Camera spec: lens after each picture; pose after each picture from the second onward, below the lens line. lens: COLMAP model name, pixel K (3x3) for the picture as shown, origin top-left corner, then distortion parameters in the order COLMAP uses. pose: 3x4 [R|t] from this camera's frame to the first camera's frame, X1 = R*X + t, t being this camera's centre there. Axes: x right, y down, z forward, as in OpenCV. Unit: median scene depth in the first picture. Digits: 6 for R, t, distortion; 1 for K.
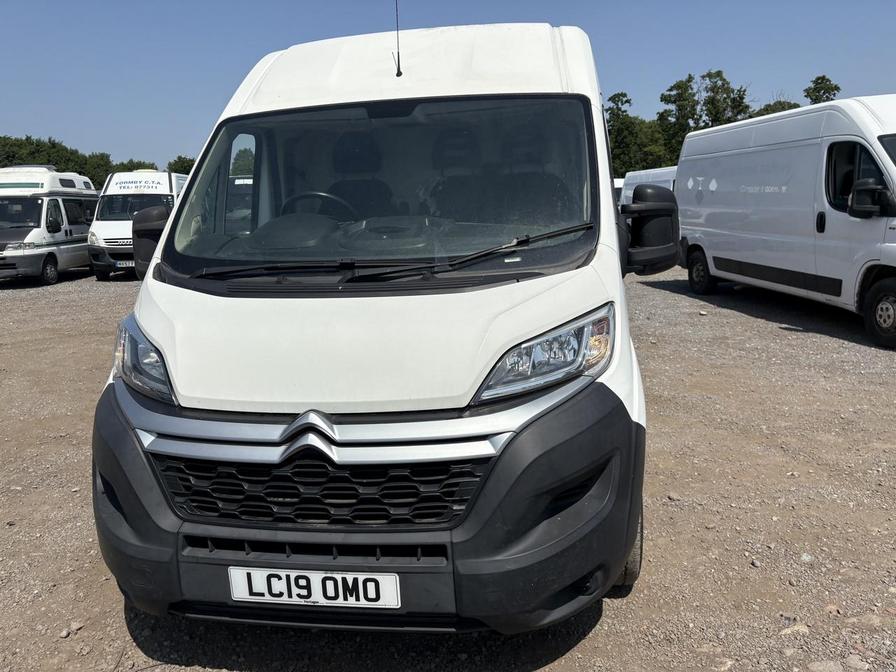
lens RADIAL K [[689.1, 0, 448.2], [0, 689.1, 337.7], [0, 0, 1]] dist [0.010820, -0.014999]
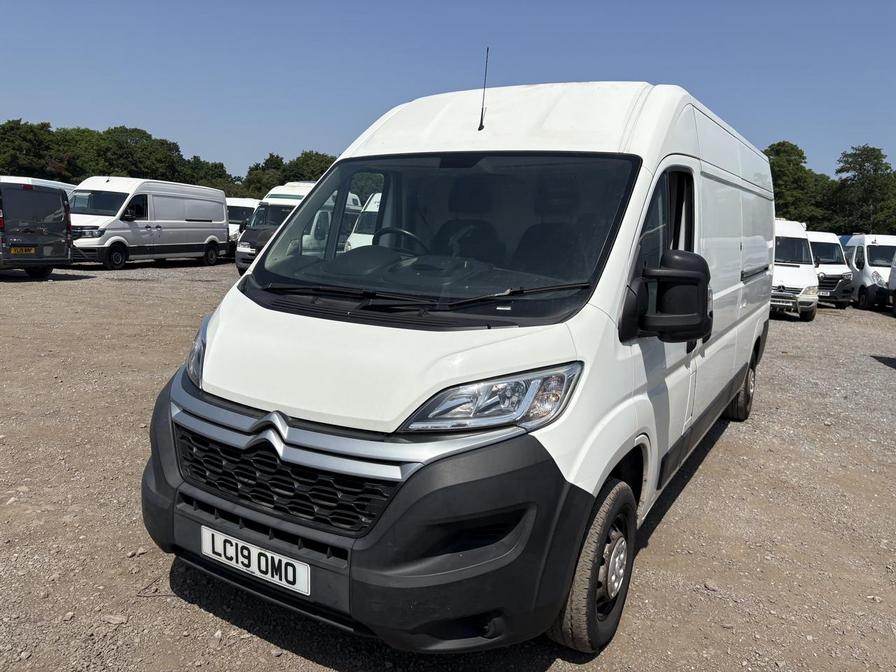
lens RADIAL K [[689.1, 0, 451.2], [0, 689.1, 335.5], [0, 0, 1]] dist [0.010820, -0.014999]
pose [[0.923808, 0.140830, -0.356014, 0.475976], [-0.156944, 0.987467, -0.016632, -0.049517], [0.349210, 0.071239, 0.934333, -0.013760]]
